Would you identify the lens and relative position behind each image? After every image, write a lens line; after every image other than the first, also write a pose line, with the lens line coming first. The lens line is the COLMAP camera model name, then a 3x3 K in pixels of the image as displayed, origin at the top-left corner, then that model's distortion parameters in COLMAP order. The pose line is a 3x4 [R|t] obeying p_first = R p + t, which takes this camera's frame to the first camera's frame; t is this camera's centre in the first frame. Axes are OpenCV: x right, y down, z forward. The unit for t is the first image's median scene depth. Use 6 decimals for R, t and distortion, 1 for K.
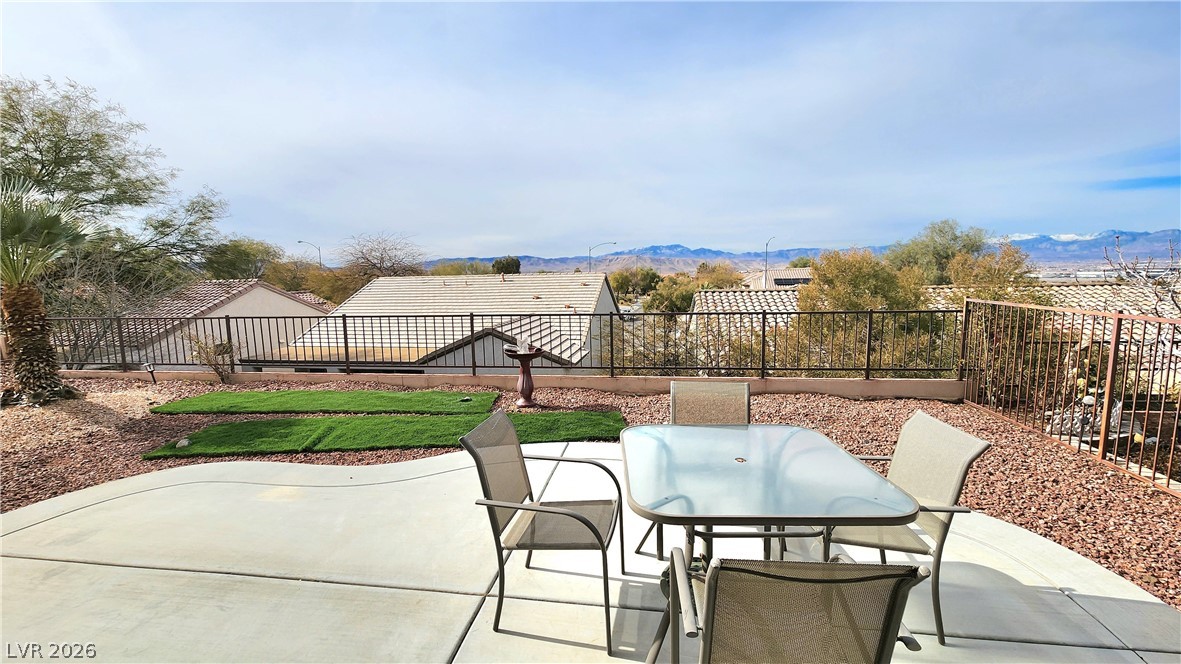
lens RADIAL K [[481.4, 0, 588.3], [0, 481.4, 334.2], [0, 0, 1]] dist [0.000091, 0.000498]
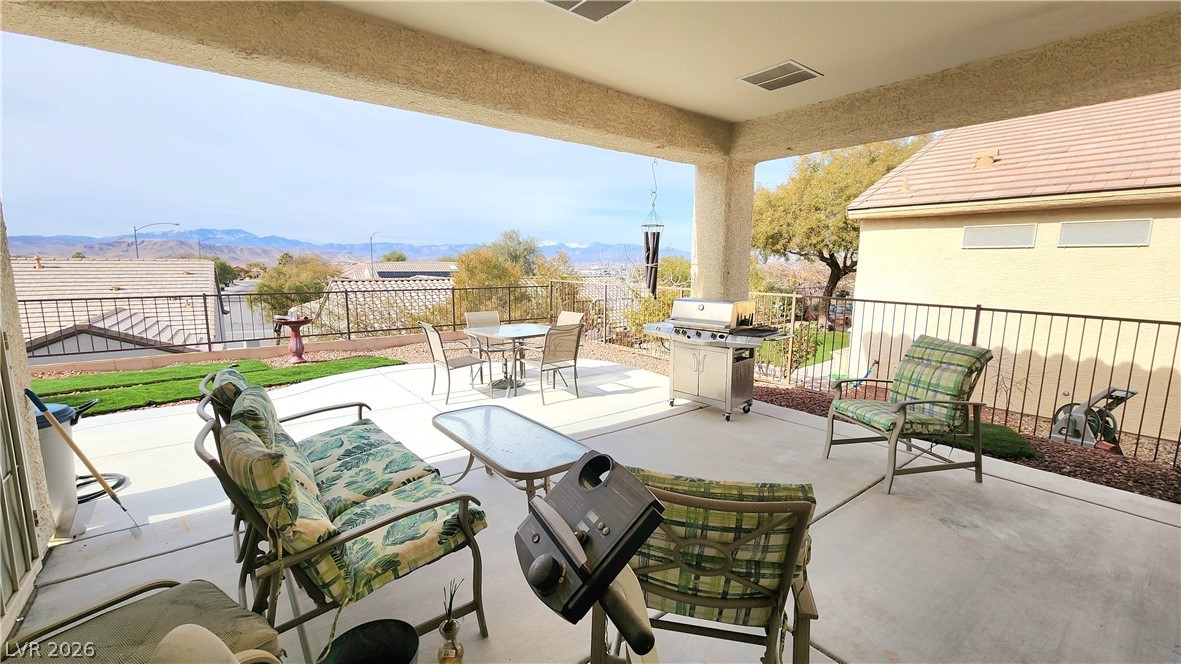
lens RADIAL K [[483.4, 0, 586.4], [0, 483.4, 332.2], [0, 0, 1]] dist [-0.000130, 0.000309]
pose [[0.696056, -0.075456, 0.714011, -0.346192], [0.069848, 0.996862, 0.037256, 0.051108], [-0.714582, 0.023940, 0.699142, -0.300532]]
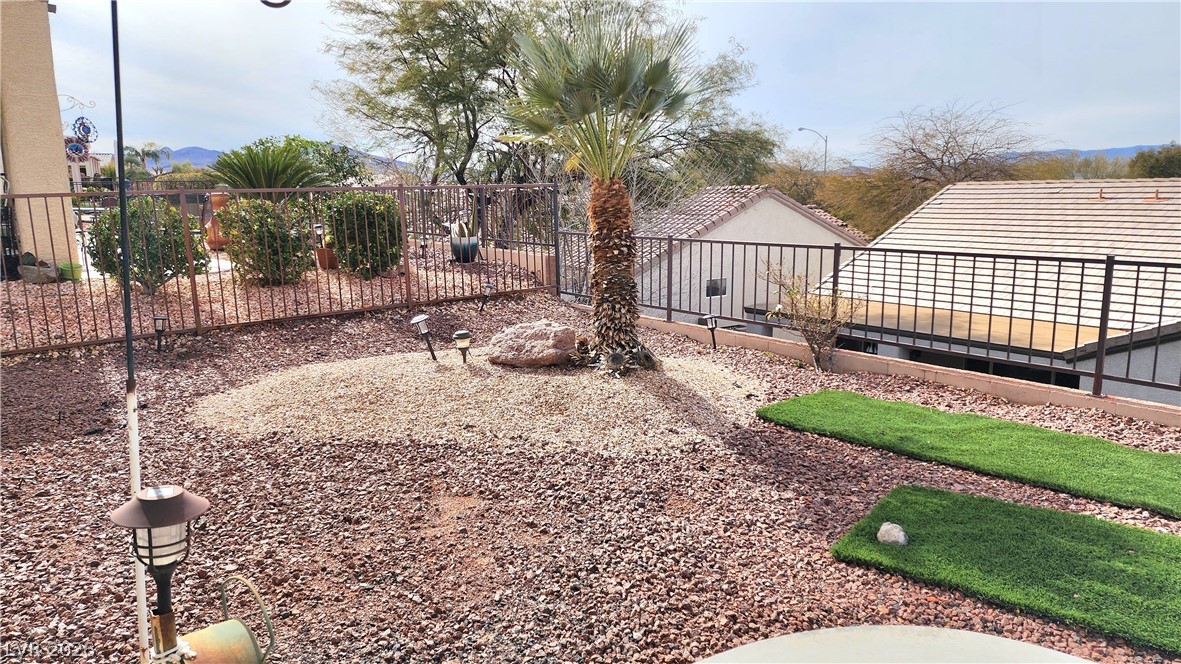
lens RADIAL K [[777.5, 0, 587.7], [0, 777.5, 338.6], [0, 0, 1]] dist [0.059303, -0.036130]
pose [[0.723187, 0.139621, -0.676392, -0.309300], [-0.089564, 0.990042, 0.108605, -0.002959], [0.684820, -0.017961, 0.728491, 0.149985]]
